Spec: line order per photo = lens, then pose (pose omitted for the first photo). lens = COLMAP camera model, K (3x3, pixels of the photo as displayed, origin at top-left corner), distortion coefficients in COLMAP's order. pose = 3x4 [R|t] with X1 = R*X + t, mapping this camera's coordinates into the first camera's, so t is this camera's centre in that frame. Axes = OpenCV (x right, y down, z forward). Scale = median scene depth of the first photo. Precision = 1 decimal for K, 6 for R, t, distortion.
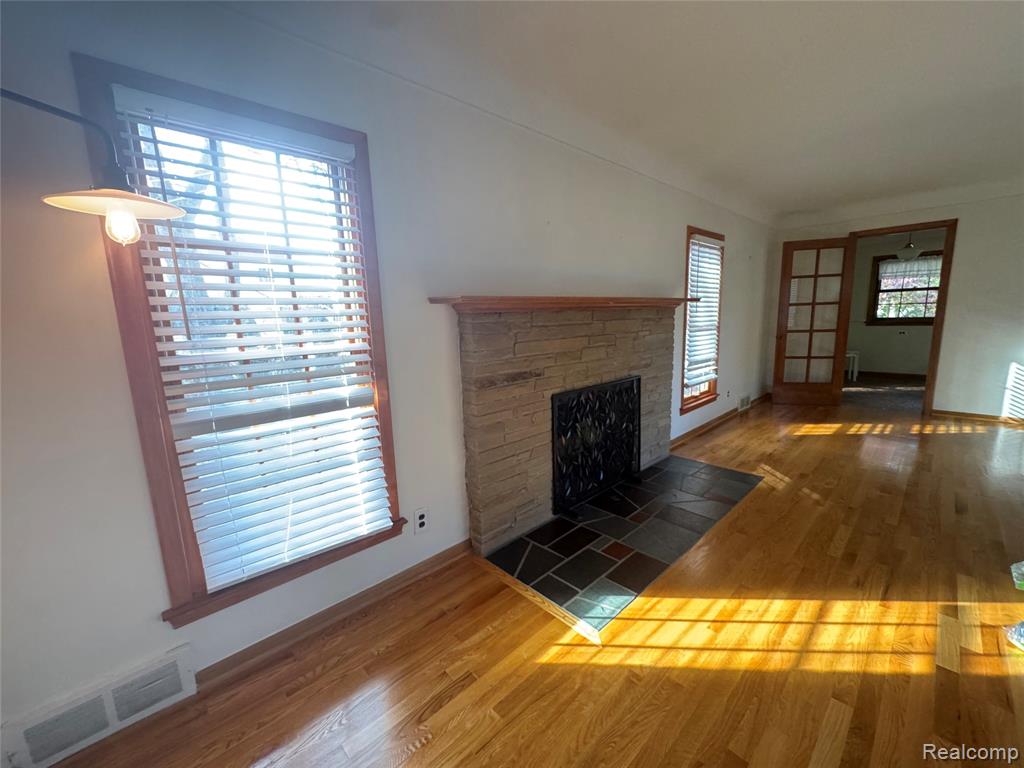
lens RADIAL K [[411.0, 0, 512.0], [0, 411.0, 384.0], [0, 0, 1]] dist [-0.002511, -0.000070]
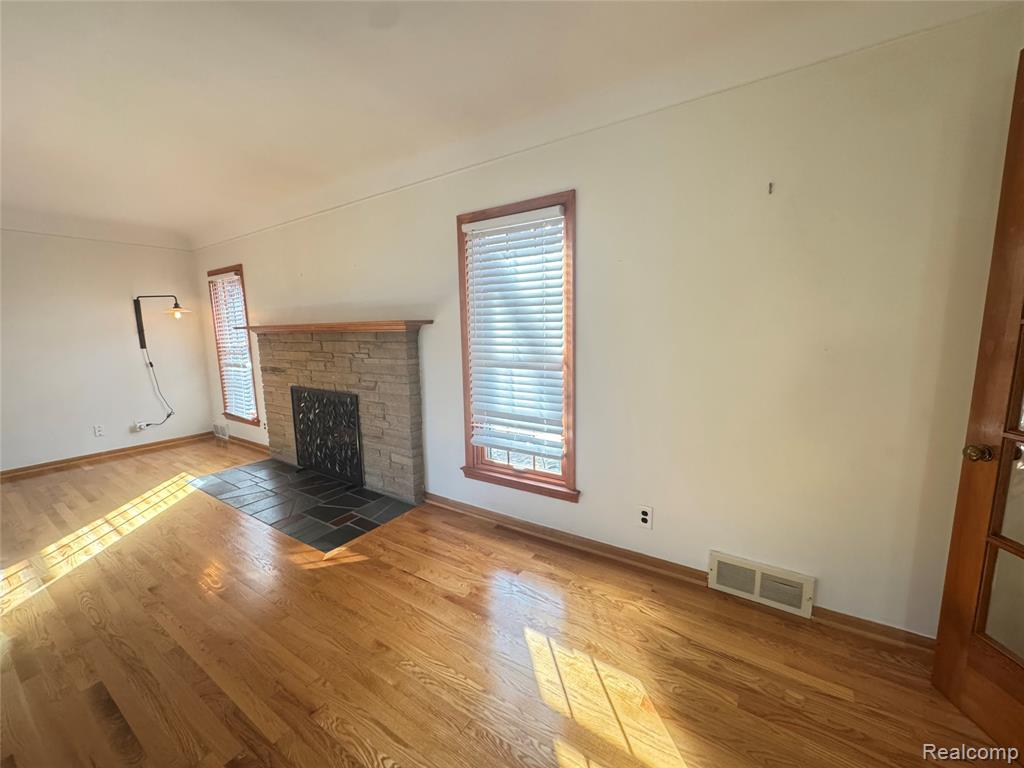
lens RADIAL K [[411.0, 0, 512.0], [0, 411.0, 384.0], [0, 0, 1]] dist [-0.002511, -0.000070]
pose [[0.217635, 0.161192, -0.962628, 1.637166], [-0.147698, 0.980350, 0.130767, -0.284962], [0.964790, 0.113719, 0.237166, 1.316821]]
